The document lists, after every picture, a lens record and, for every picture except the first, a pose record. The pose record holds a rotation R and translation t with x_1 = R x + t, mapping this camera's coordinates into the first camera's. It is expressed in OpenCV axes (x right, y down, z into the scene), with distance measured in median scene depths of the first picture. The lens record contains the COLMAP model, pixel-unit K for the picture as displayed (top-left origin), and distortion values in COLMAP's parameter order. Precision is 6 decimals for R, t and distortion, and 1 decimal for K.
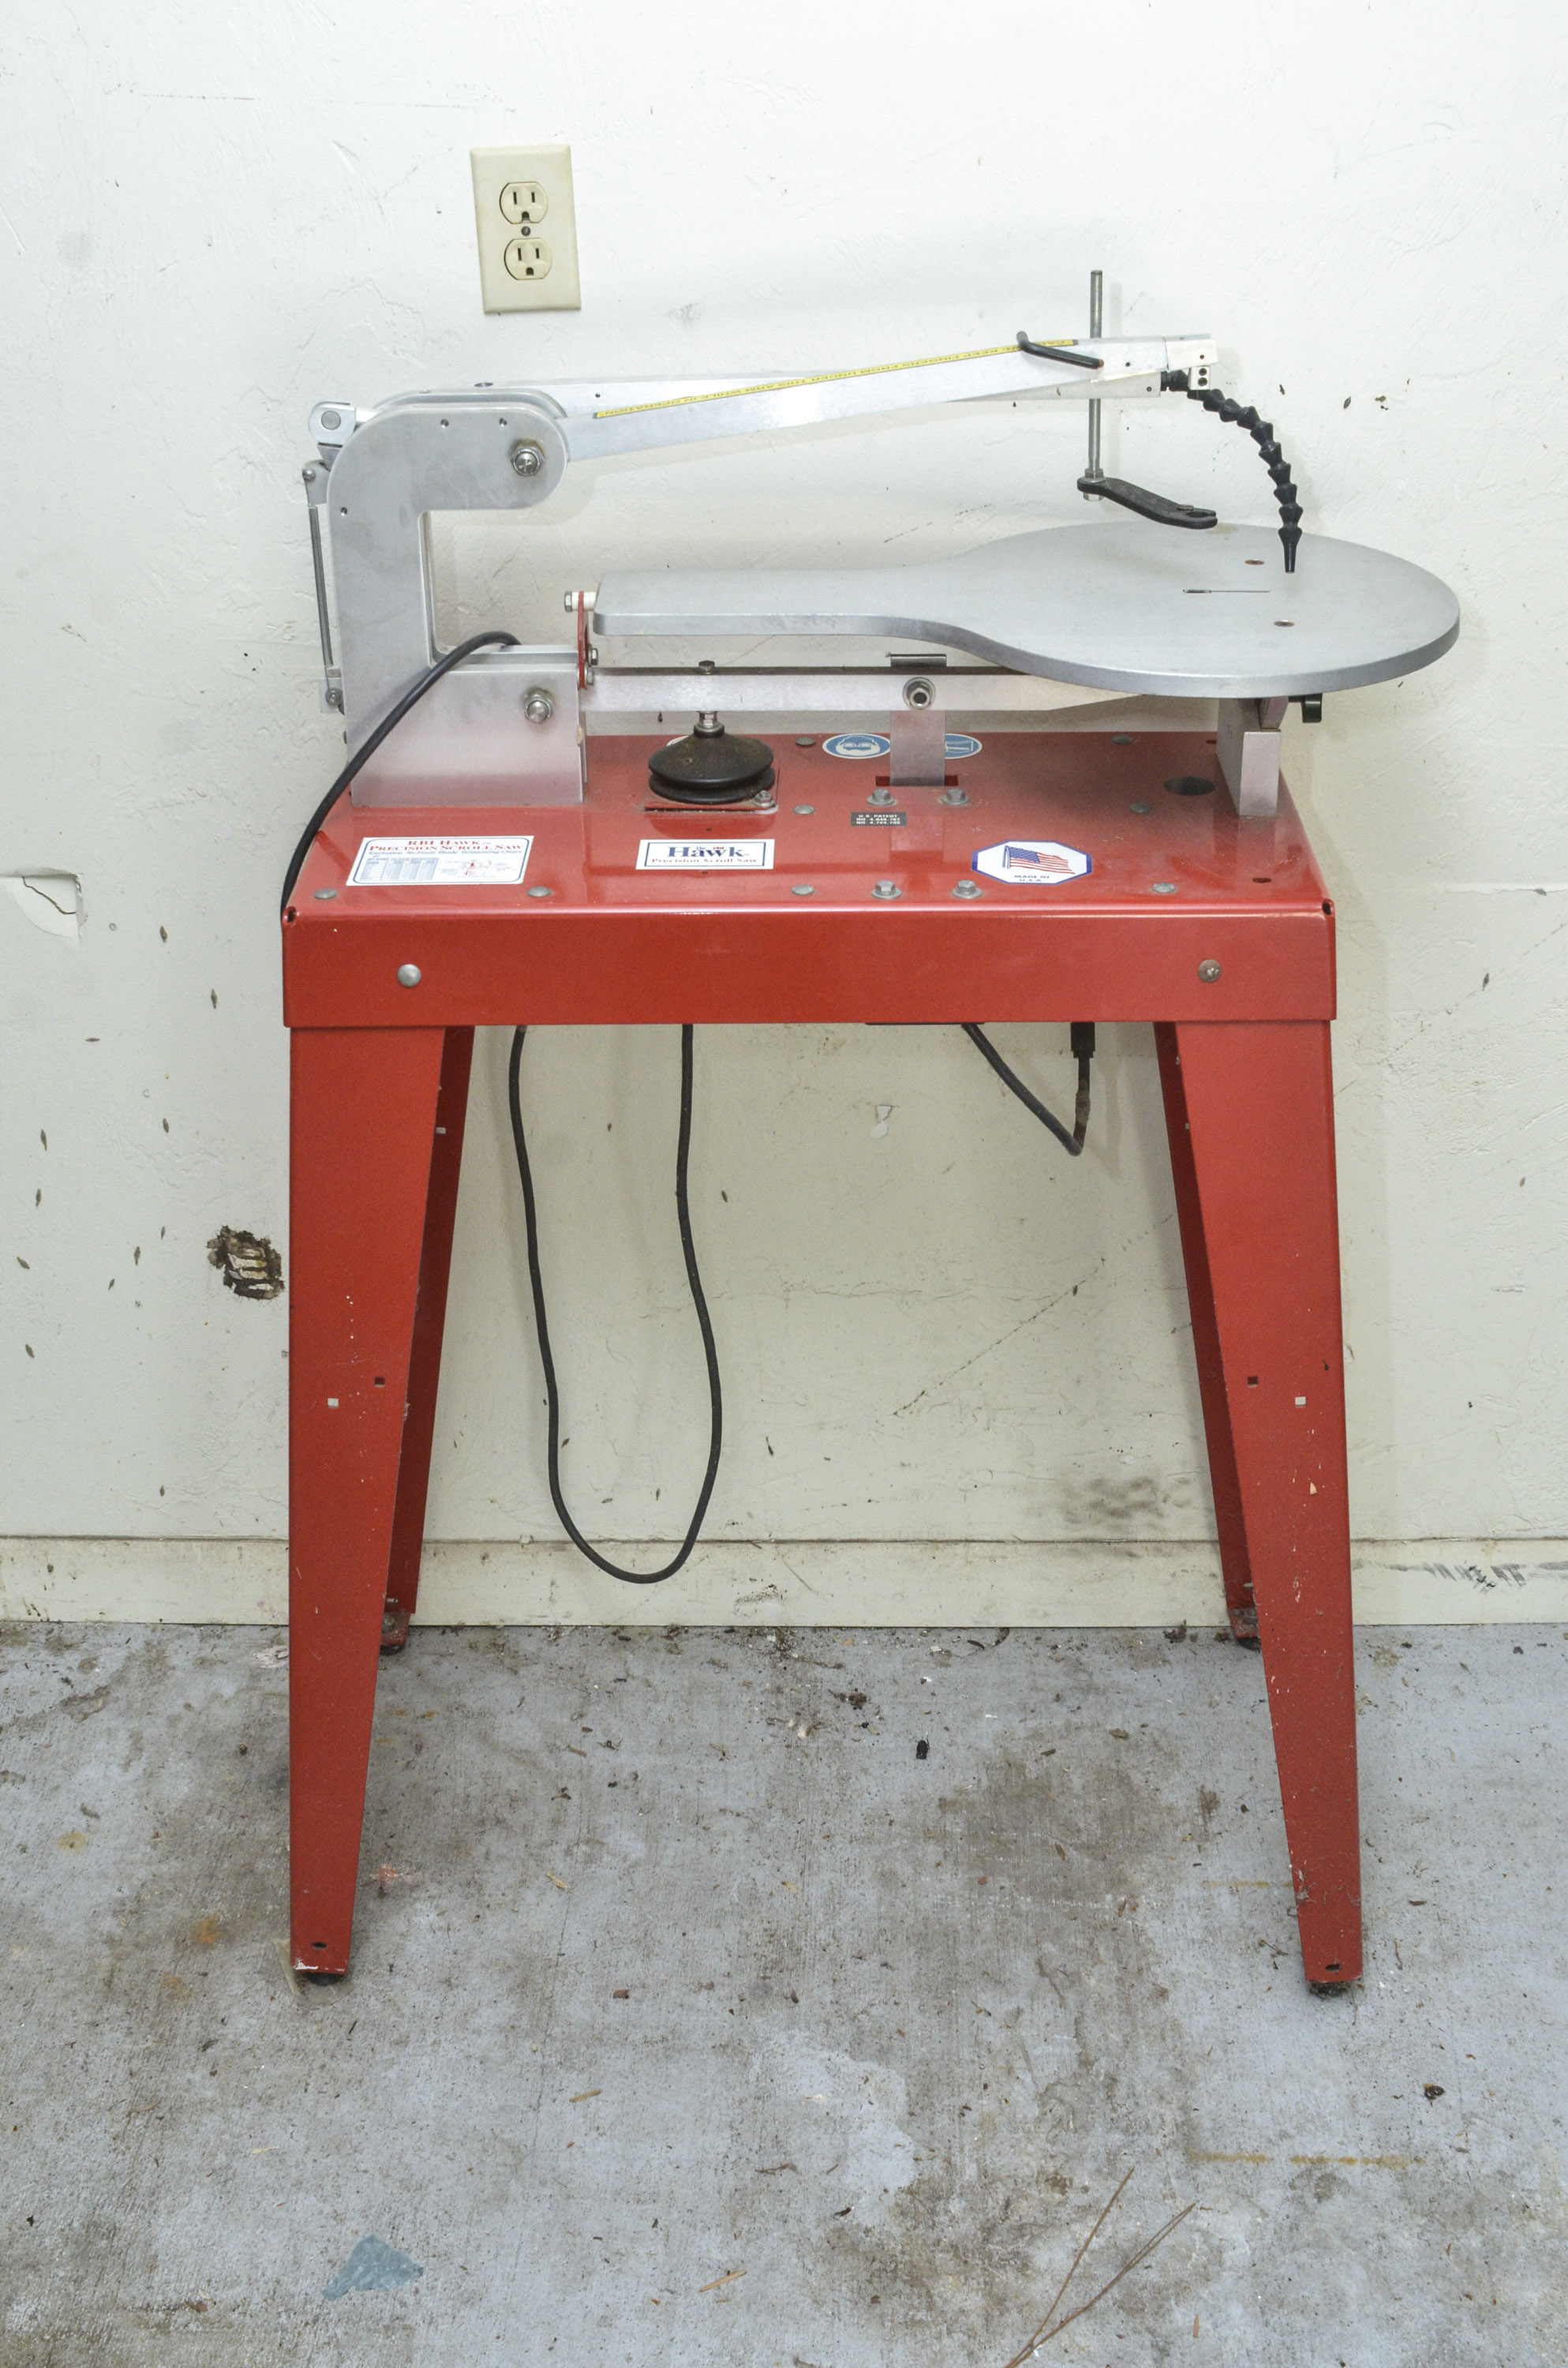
lens RADIAL K [[3187.7, 0, 842.2], [0, 3187.7, 1317.2], [0, 0, 1]] dist [-0.127232, 0.067572]
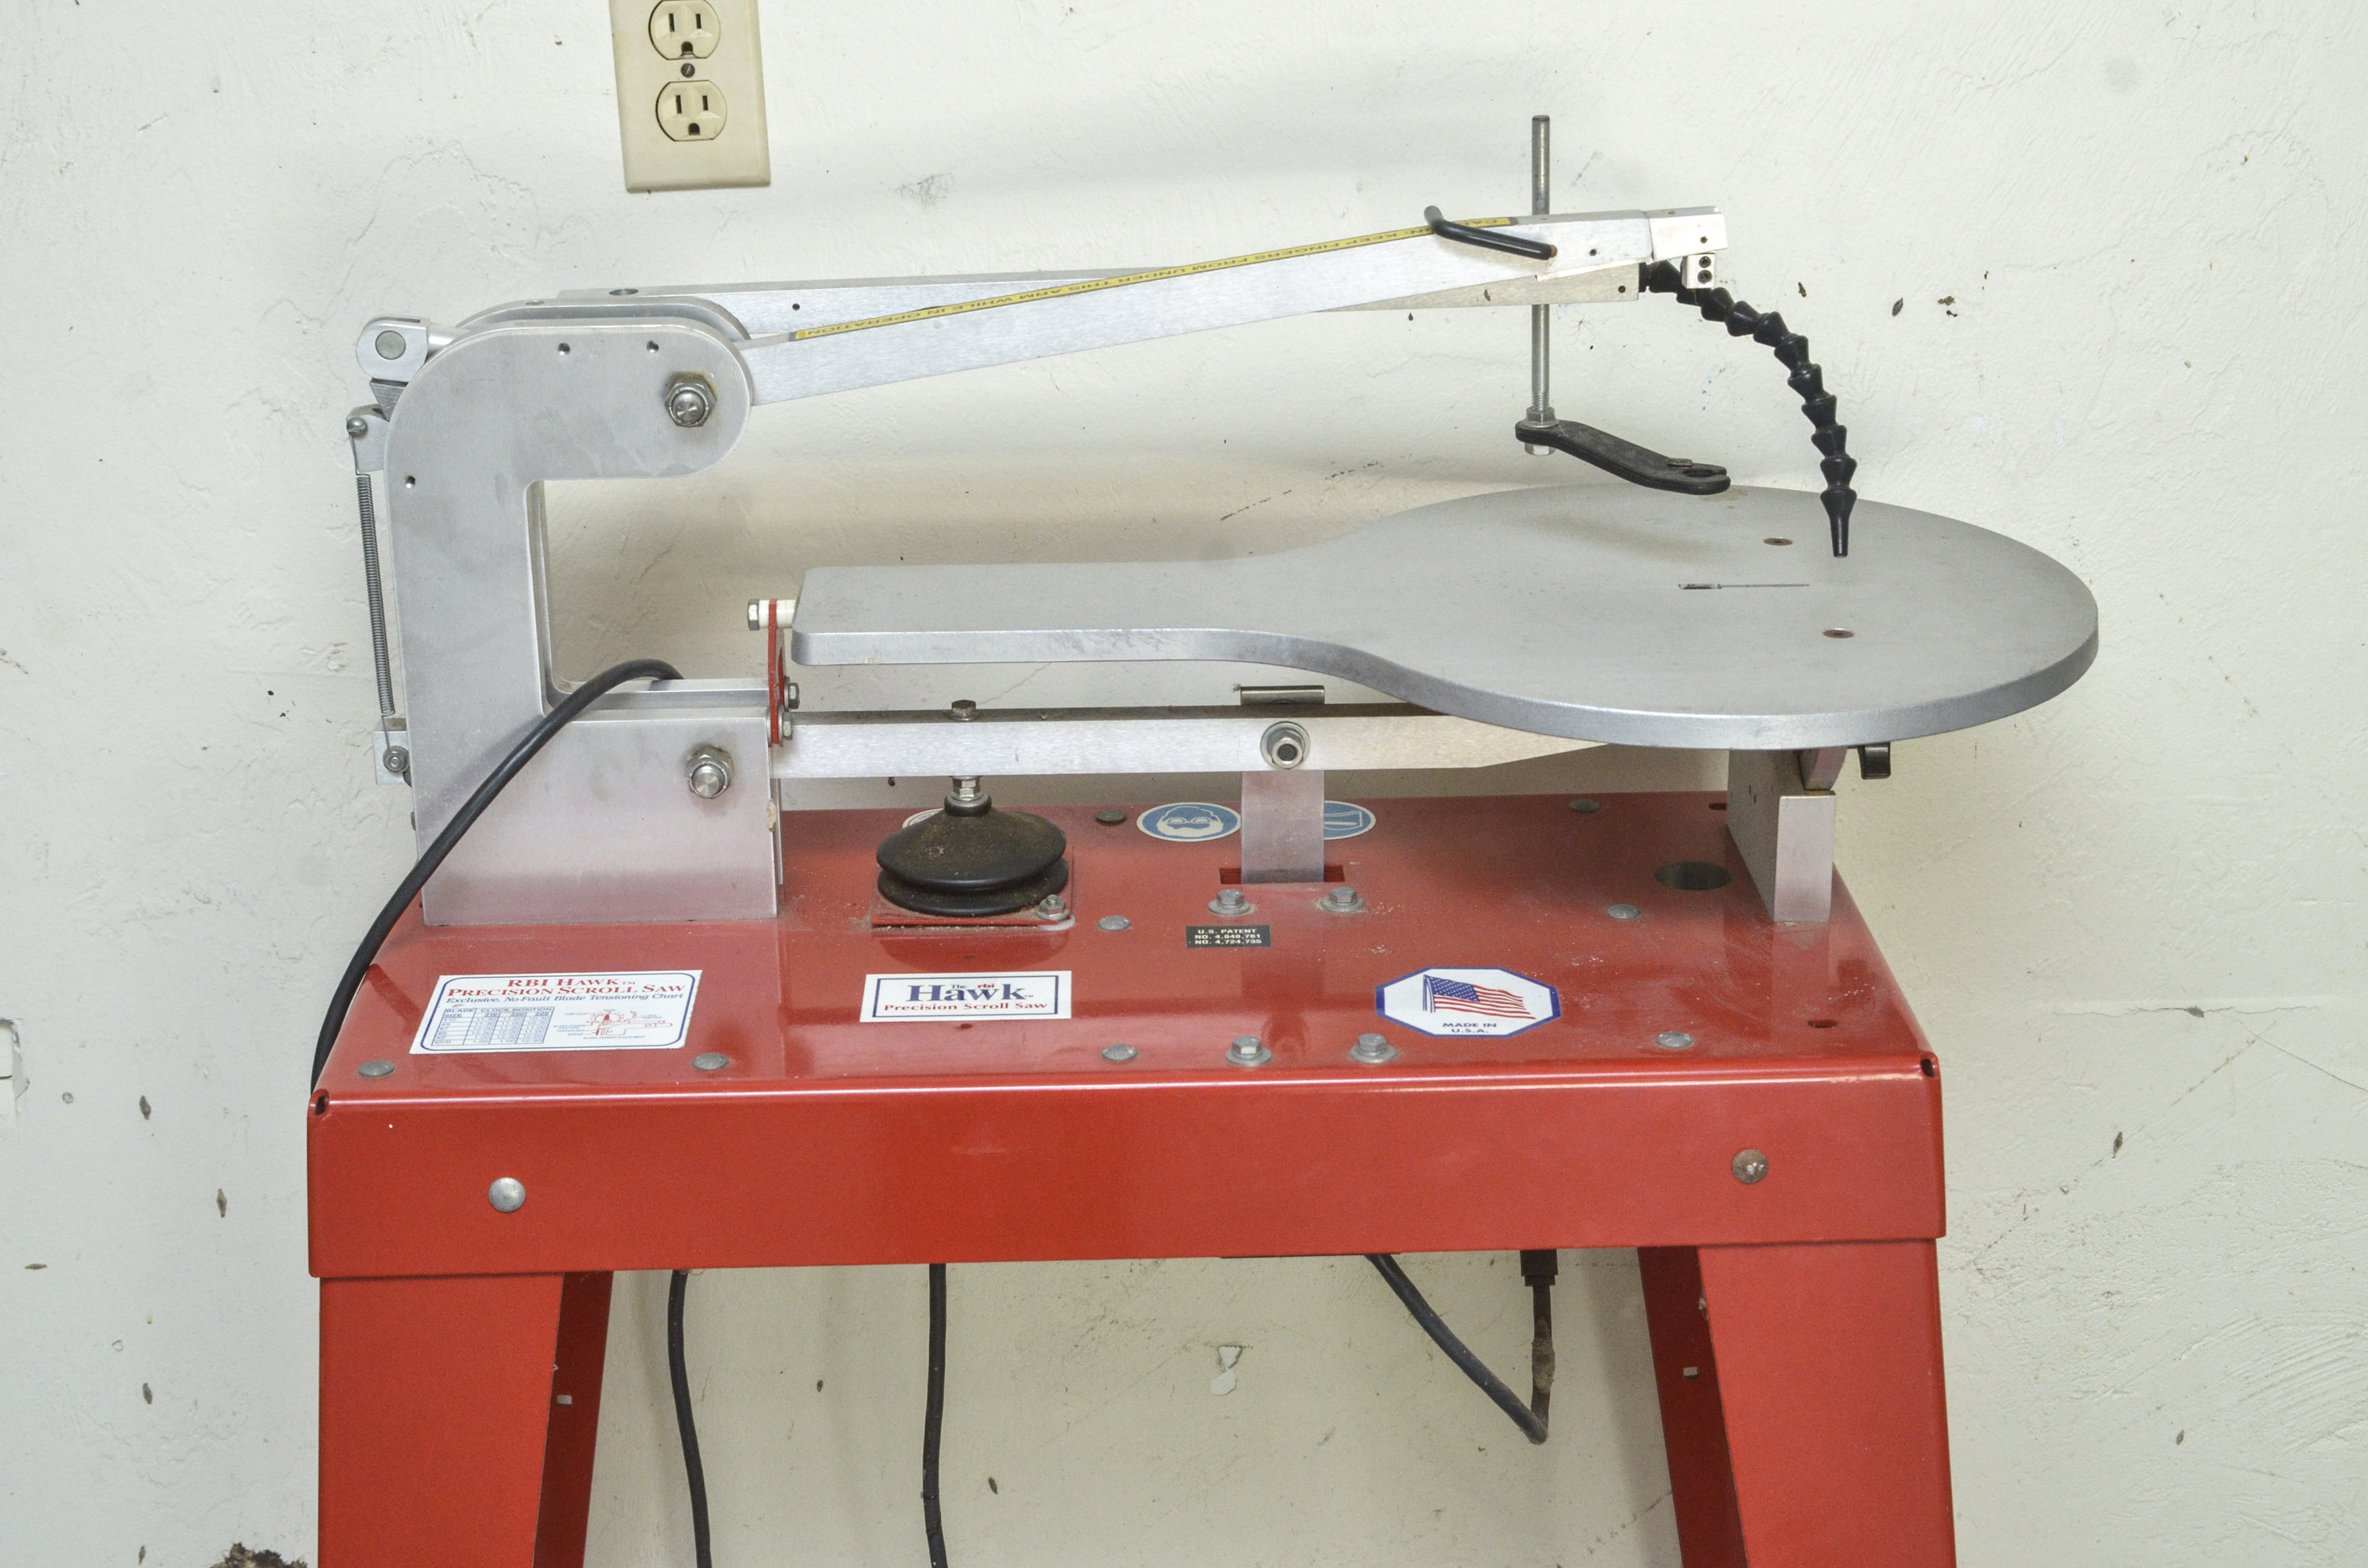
lens RADIAL K [[3651.7, 0, 1192.3], [0, 3651.7, 831.1], [0, 0, 1]] dist [-0.063825, 0.108597]
pose [[0.999357, -0.014418, 0.032825, -0.020733], [0.019193, 0.988474, -0.150169, -0.065584], [-0.030281, 0.150702, 0.988115, 0.252830]]
